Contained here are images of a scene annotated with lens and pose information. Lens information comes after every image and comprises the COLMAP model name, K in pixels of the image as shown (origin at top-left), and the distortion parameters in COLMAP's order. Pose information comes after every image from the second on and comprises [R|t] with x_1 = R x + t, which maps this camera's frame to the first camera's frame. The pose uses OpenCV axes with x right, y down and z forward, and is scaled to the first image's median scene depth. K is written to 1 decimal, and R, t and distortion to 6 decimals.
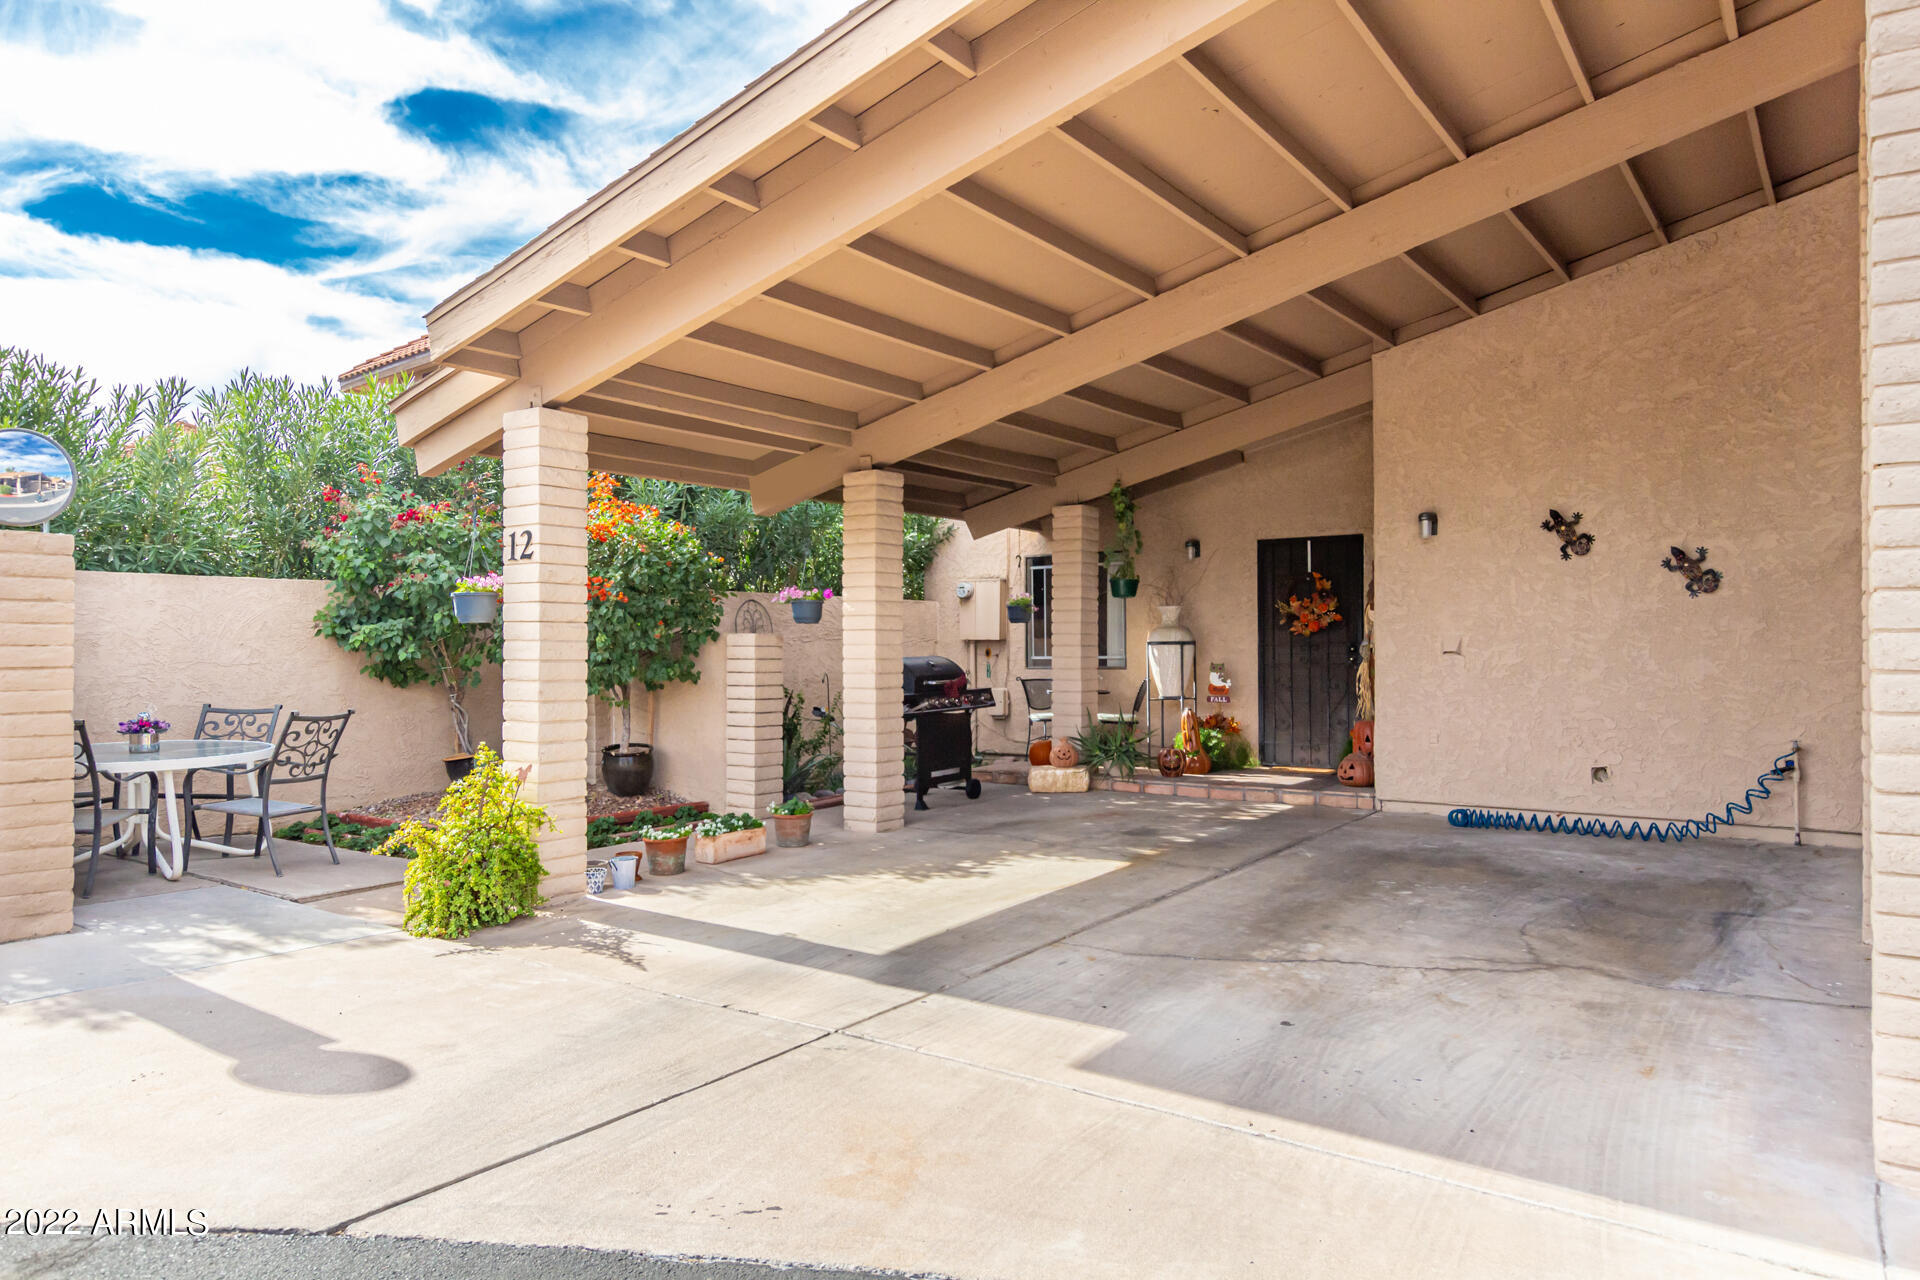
lens RADIAL K [[1236.2, 0, 973.0], [0, 1236.2, 638.2], [0, 0, 1]] dist [-0.001118, 0.004245]
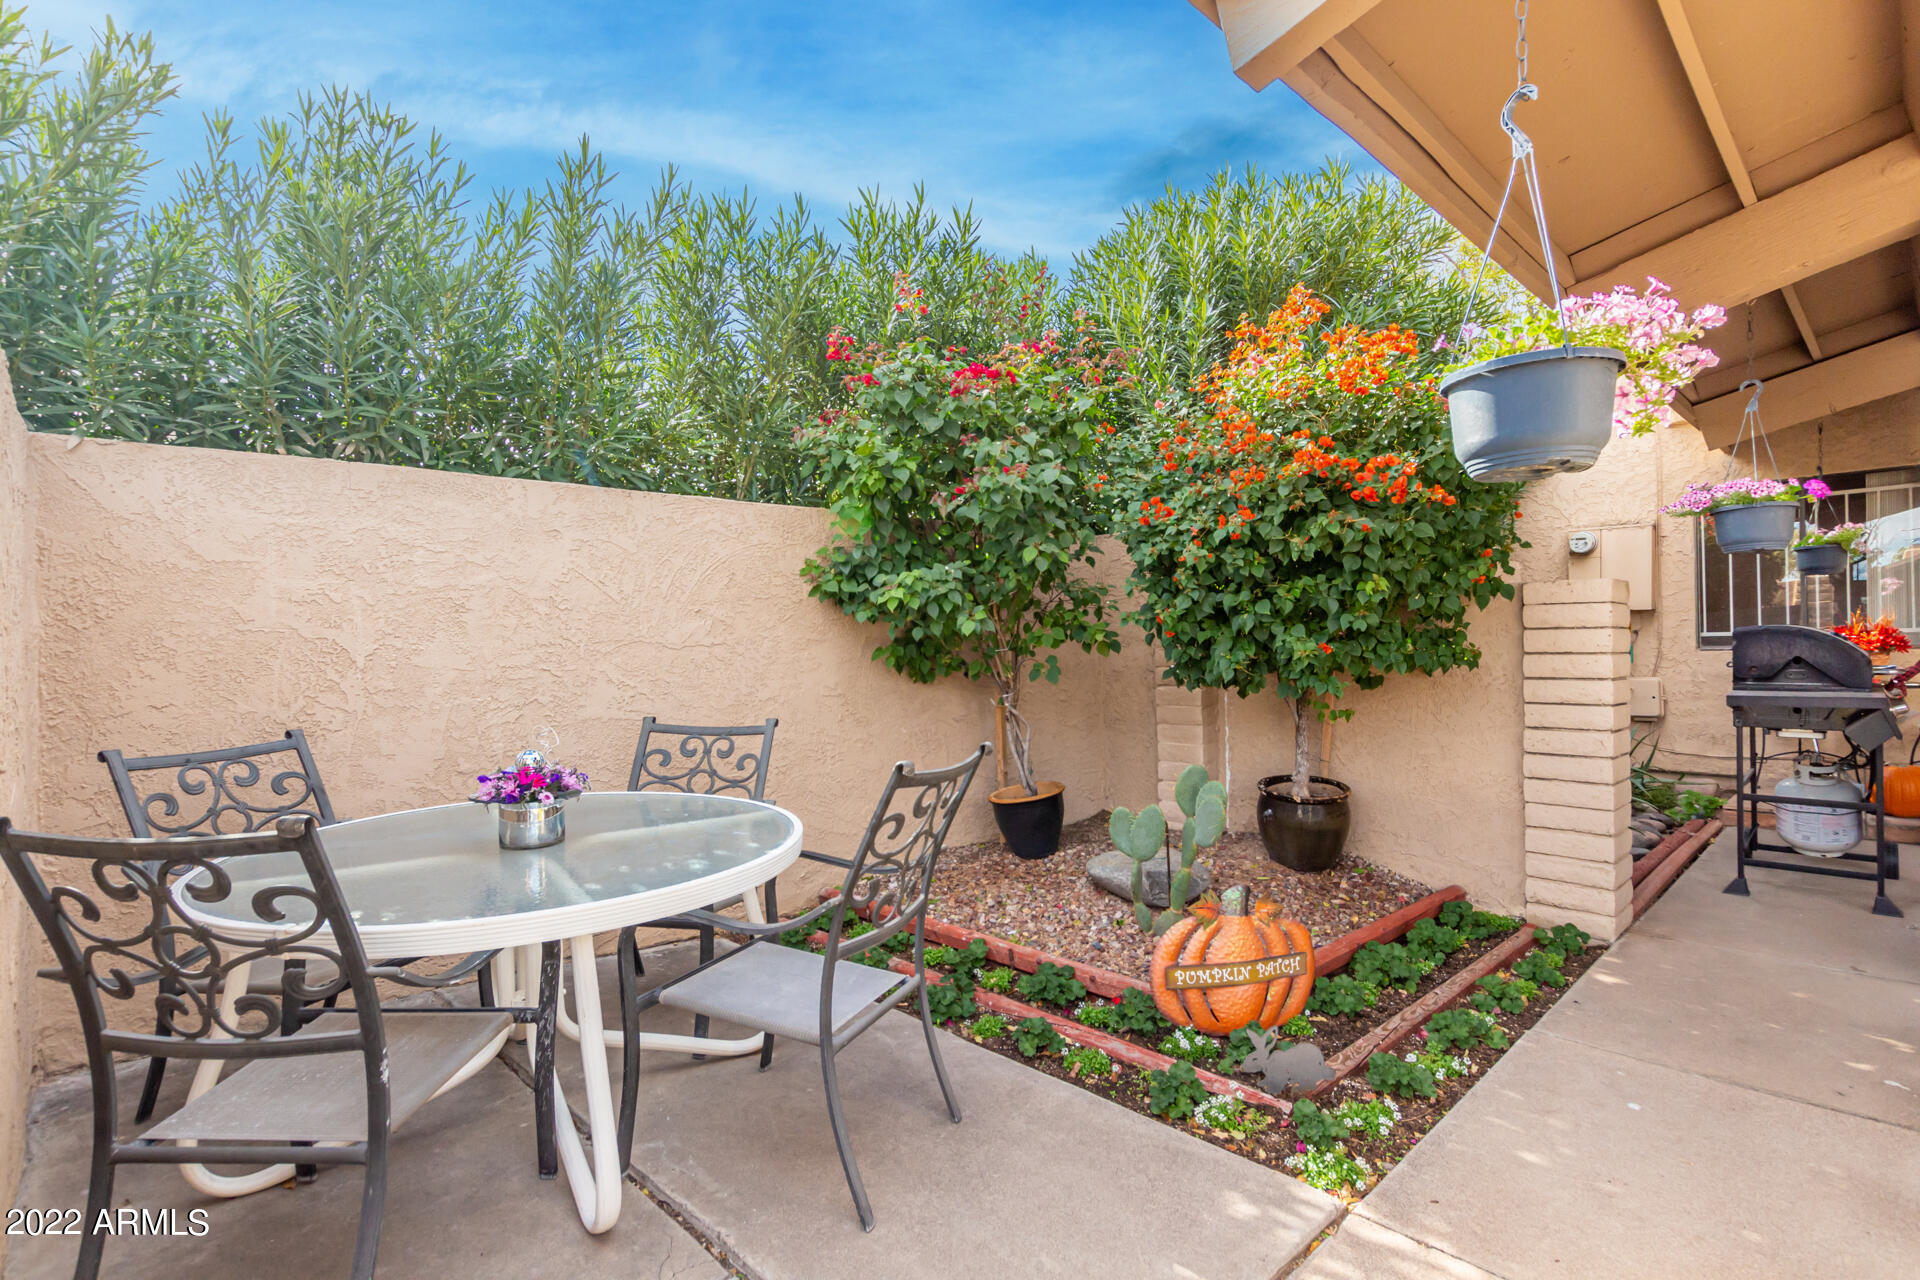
lens RADIAL K [[926.3, 0, 970.4], [0, 926.3, 640.5], [0, 0, 1]] dist [0.010892, -0.006990]
pose [[0.982250, -0.011002, -0.187253, -0.394320], [0.011903, 0.999922, 0.003687, 0.019307], [0.187198, -0.005851, 0.982305, 0.610766]]
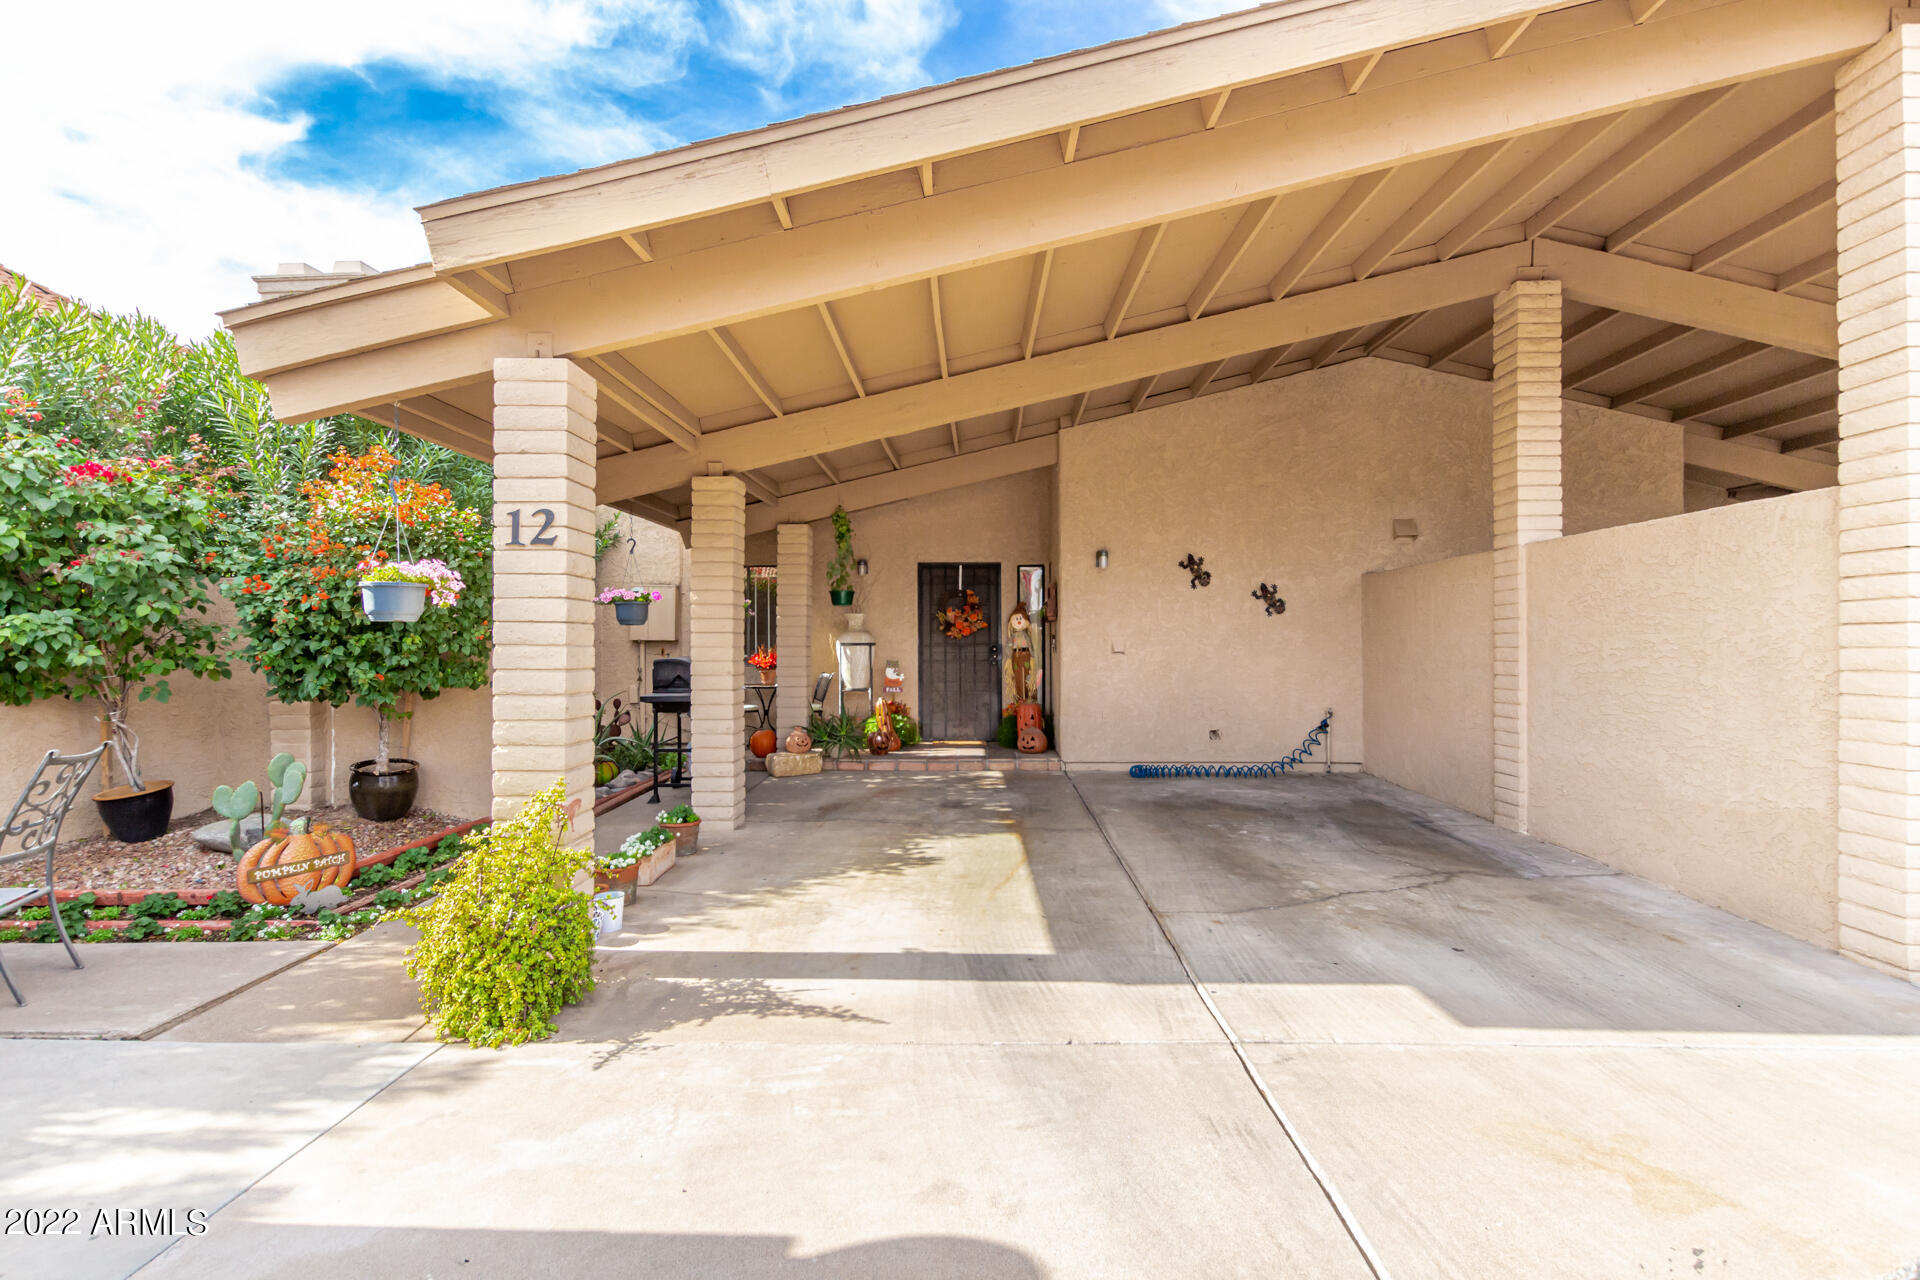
lens RADIAL K [[926.3, 0, 976.8], [0, 926.3, 640.1], [0, 0, 1]] dist [0.010892, -0.006990]
pose [[0.816313, 0.004356, 0.577594, -0.356501], [-0.006948, 0.999973, 0.002278, -0.003764], [-0.577568, -0.005873, 0.816321, 0.254207]]
